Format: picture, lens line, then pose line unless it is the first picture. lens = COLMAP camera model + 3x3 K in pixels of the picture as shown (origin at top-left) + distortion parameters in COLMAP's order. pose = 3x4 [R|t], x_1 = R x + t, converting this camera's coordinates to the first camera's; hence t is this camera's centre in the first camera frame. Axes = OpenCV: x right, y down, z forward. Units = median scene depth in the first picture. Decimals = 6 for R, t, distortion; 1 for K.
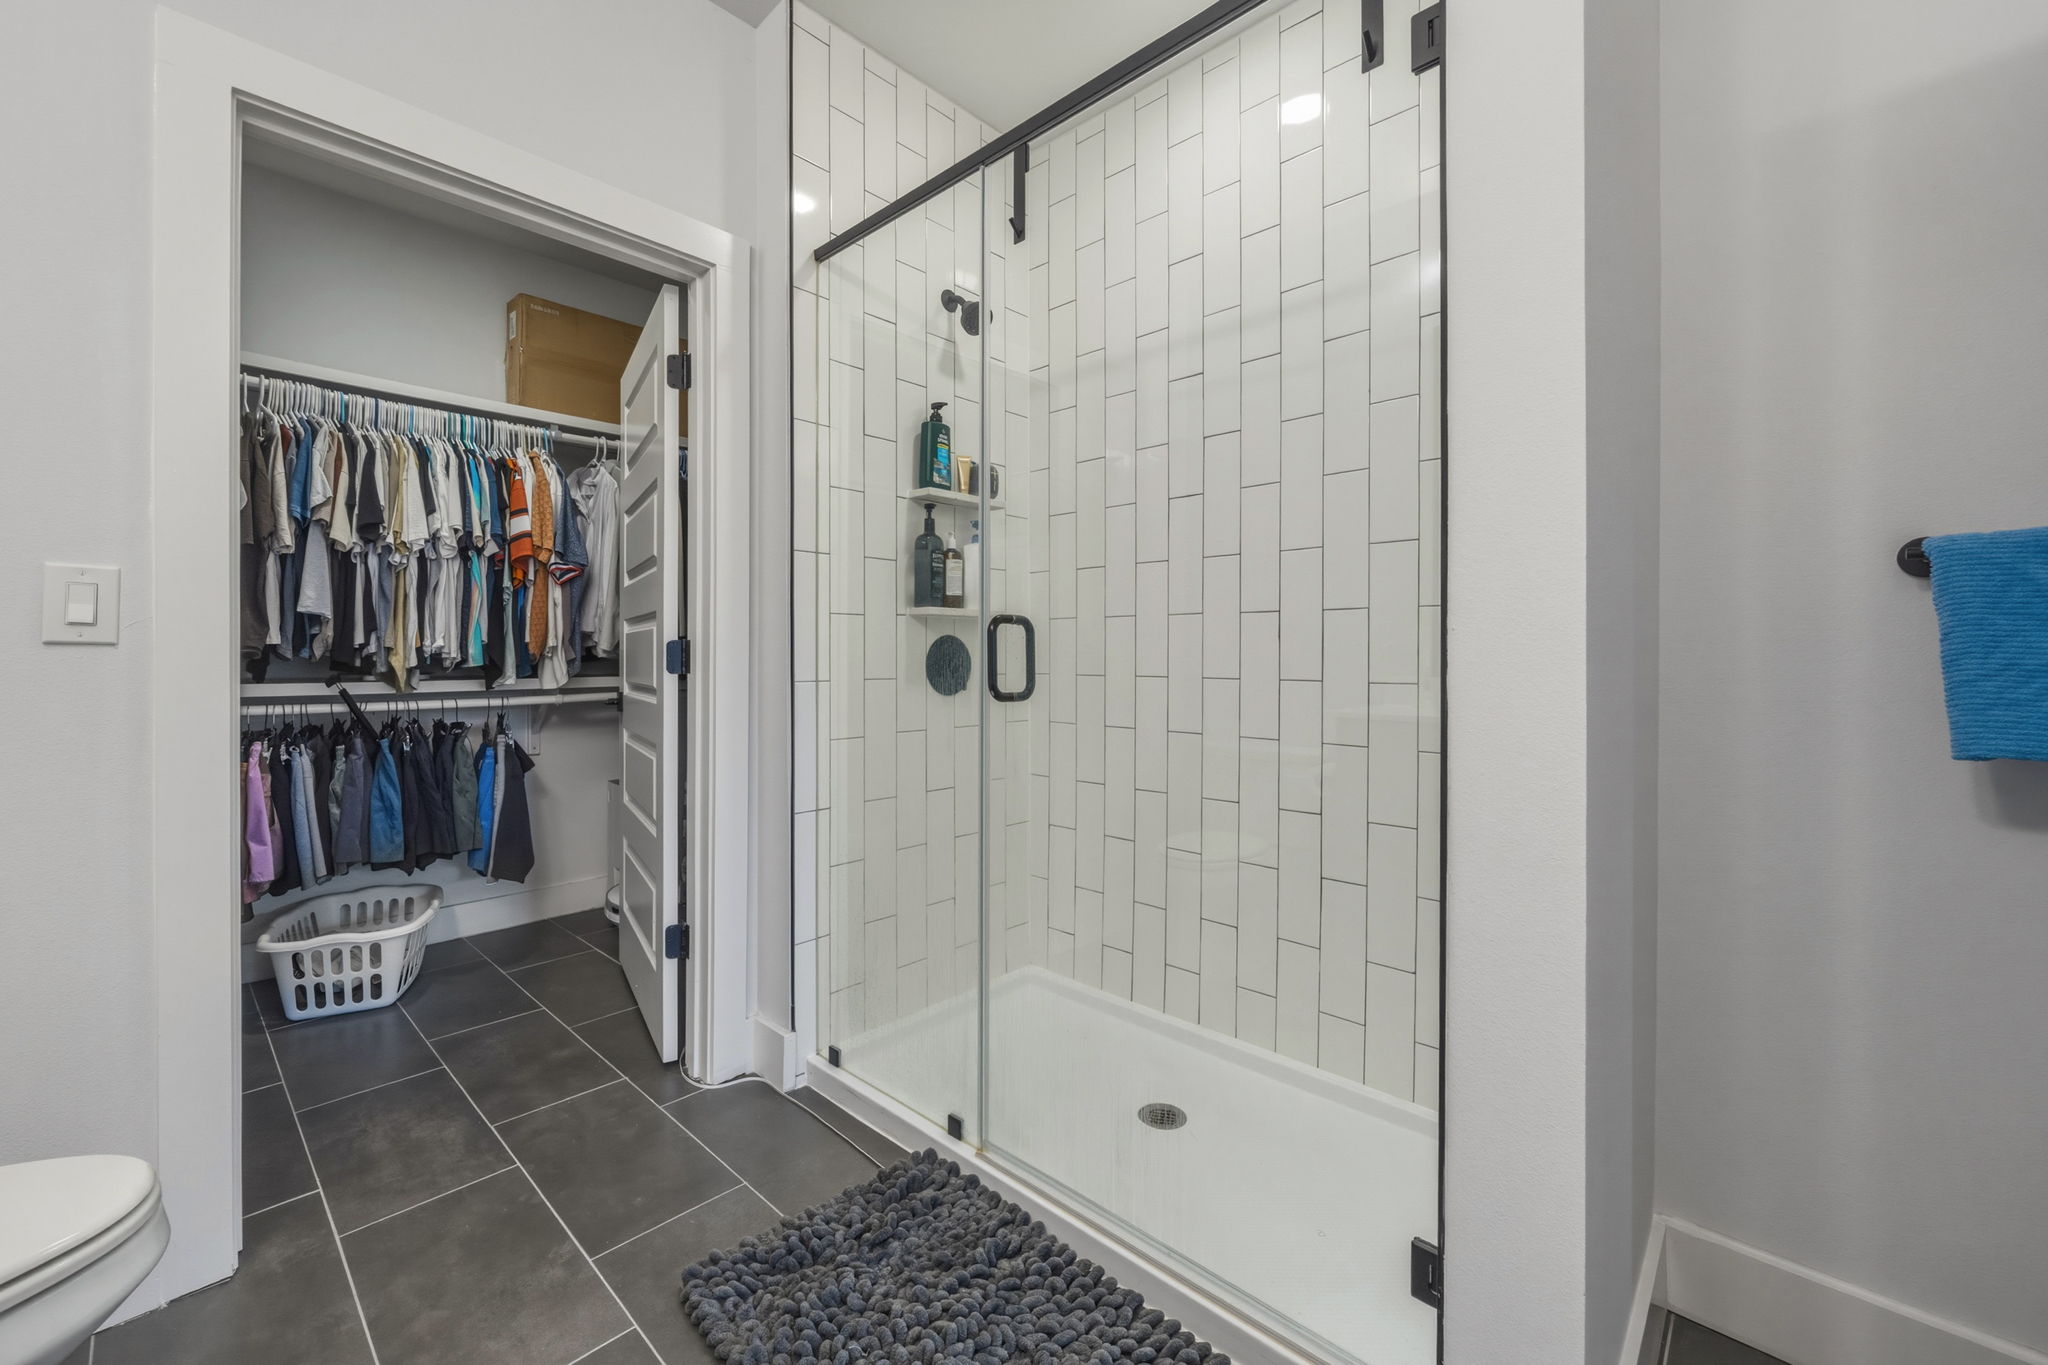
lens RADIAL K [[820.7, 0, 1011.6], [0, 820.7, 659.2], [0, 0, 1]] dist [-0.002704, -0.000352]
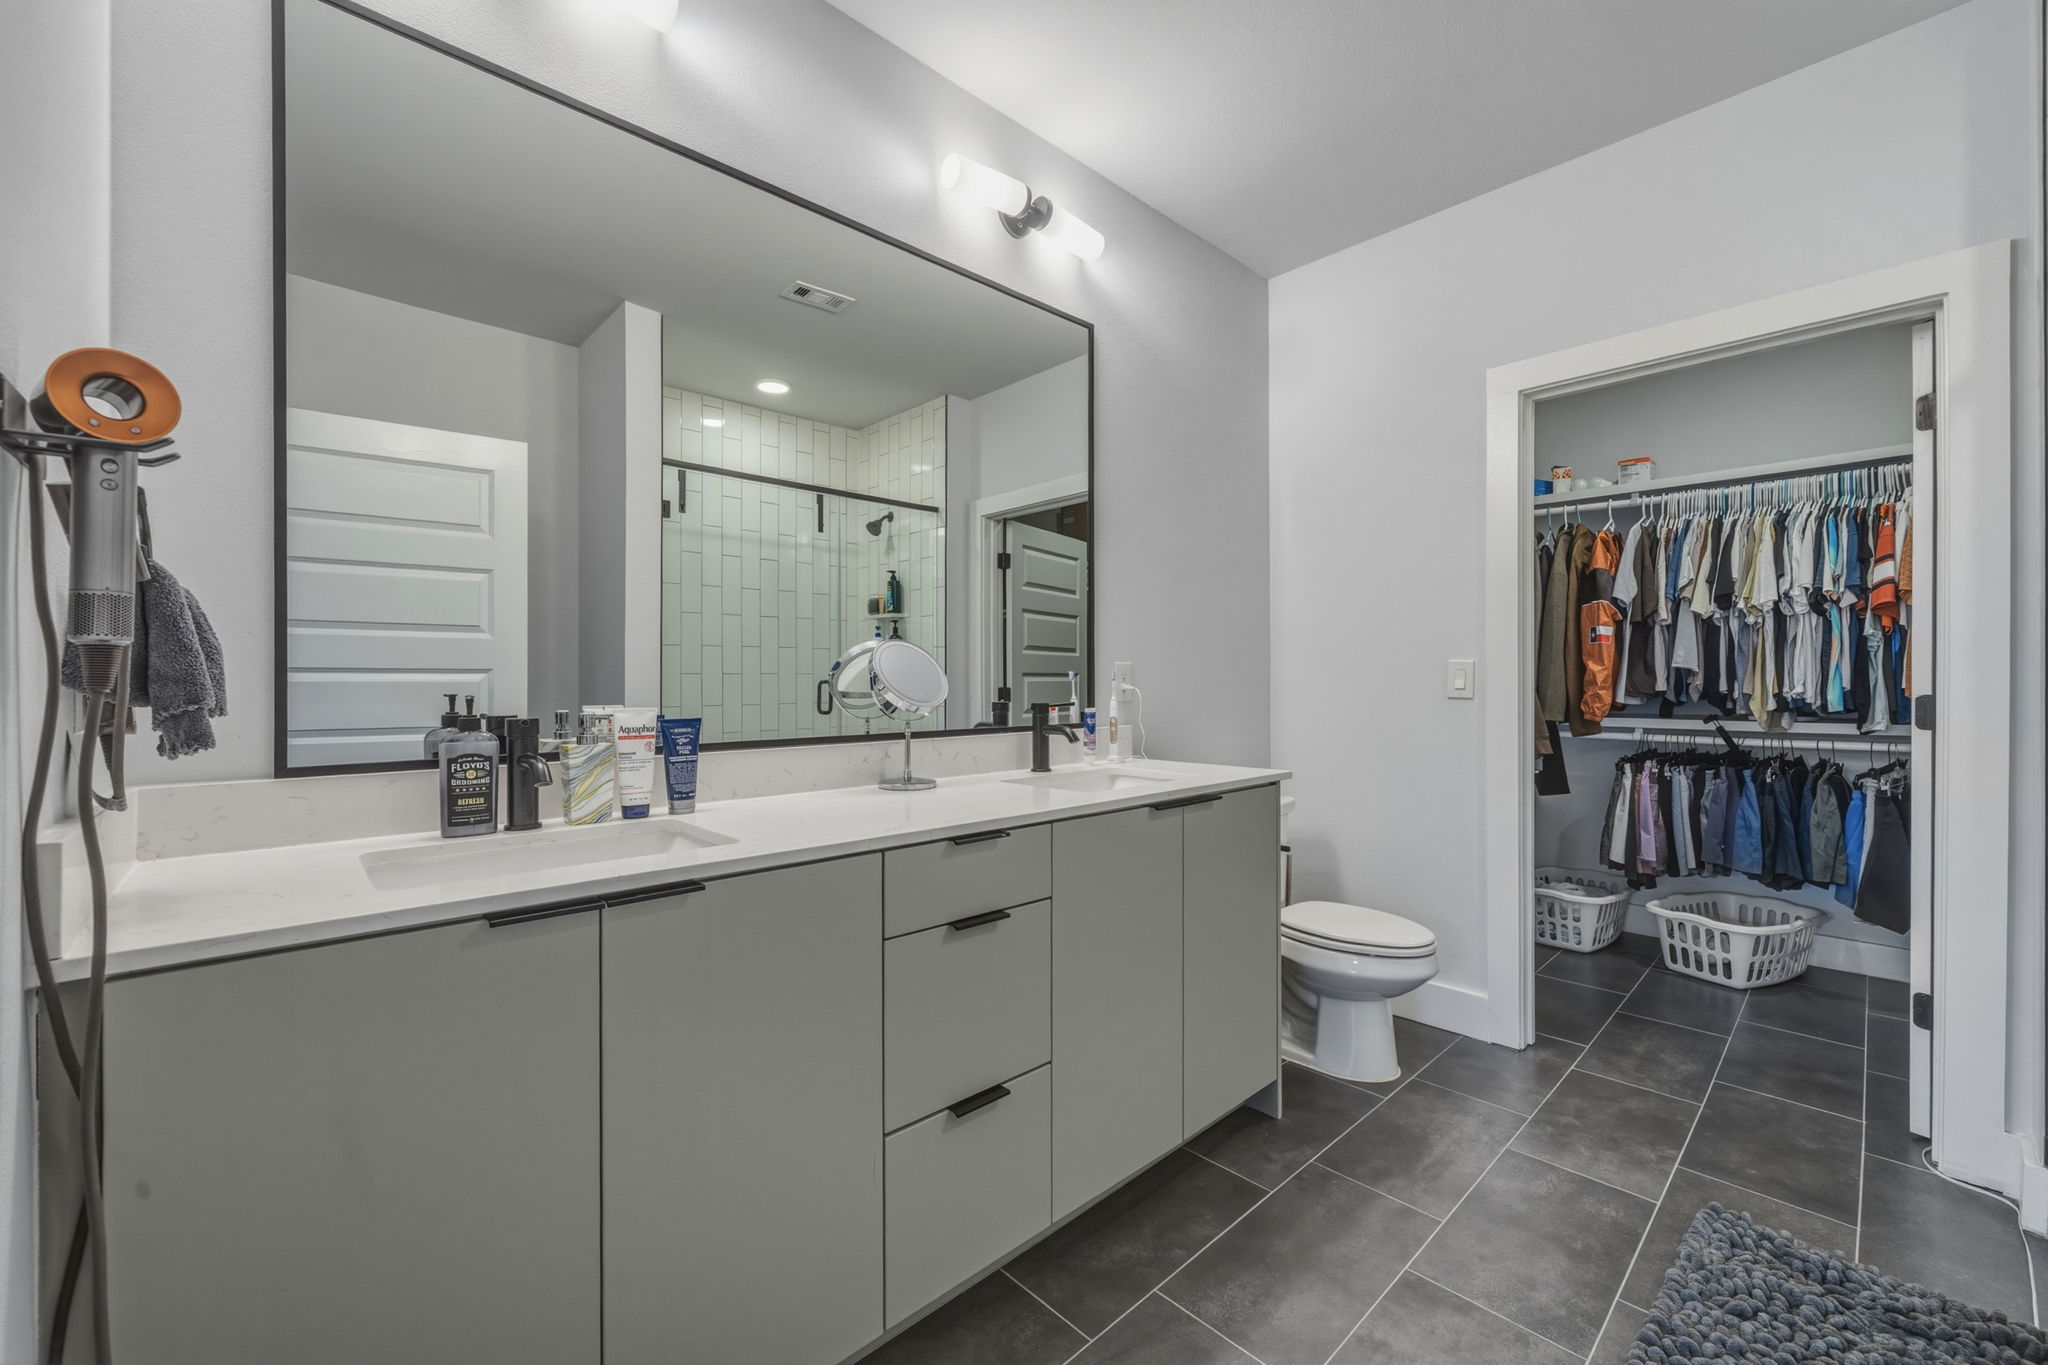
lens RADIAL K [[807.9, 0, 1024.0], [0, 807.9, 682.5], [0, 0, 1]] dist [0.001318, 0.000146]
pose [[-0.047603, 0.002053, -0.998864, 0.473596], [-0.001960, 0.999996, 0.002149, -0.030858], [0.998864, 0.002060, -0.047599, -0.002210]]
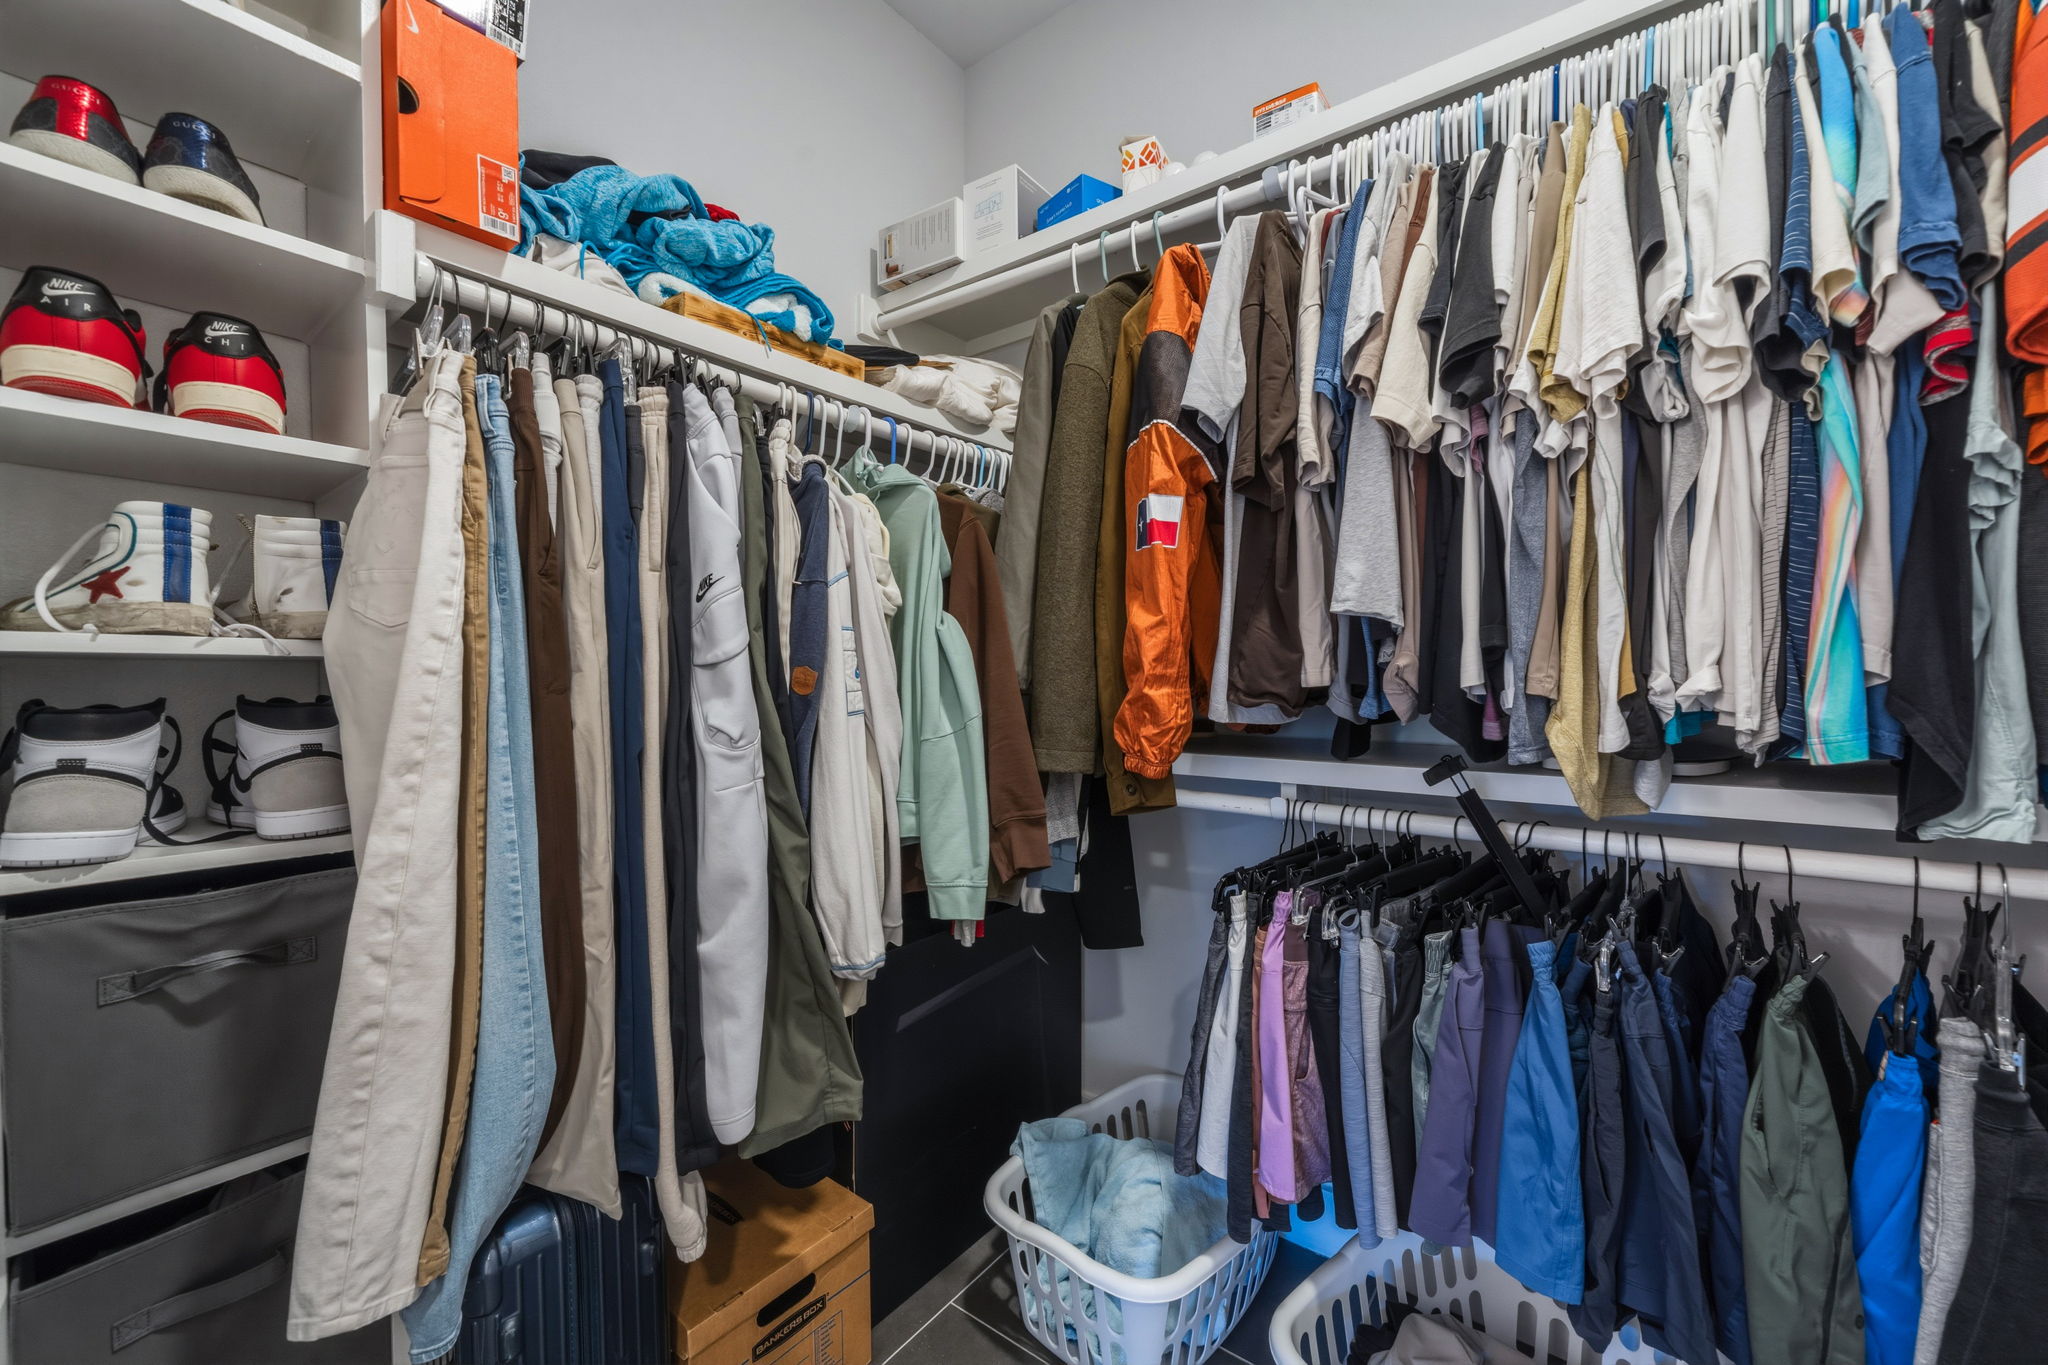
lens RADIAL K [[792.0, 0, 1024.0], [0, 792.0, 682.5], [0, 0, 1]] dist [-0.002270, -0.000250]
pose [[0.103414, 0.010504, -0.994583, -0.440009], [0.002235, 0.999939, 0.010793, -0.024217], [0.994636, -0.003339, 0.103385, 0.739480]]
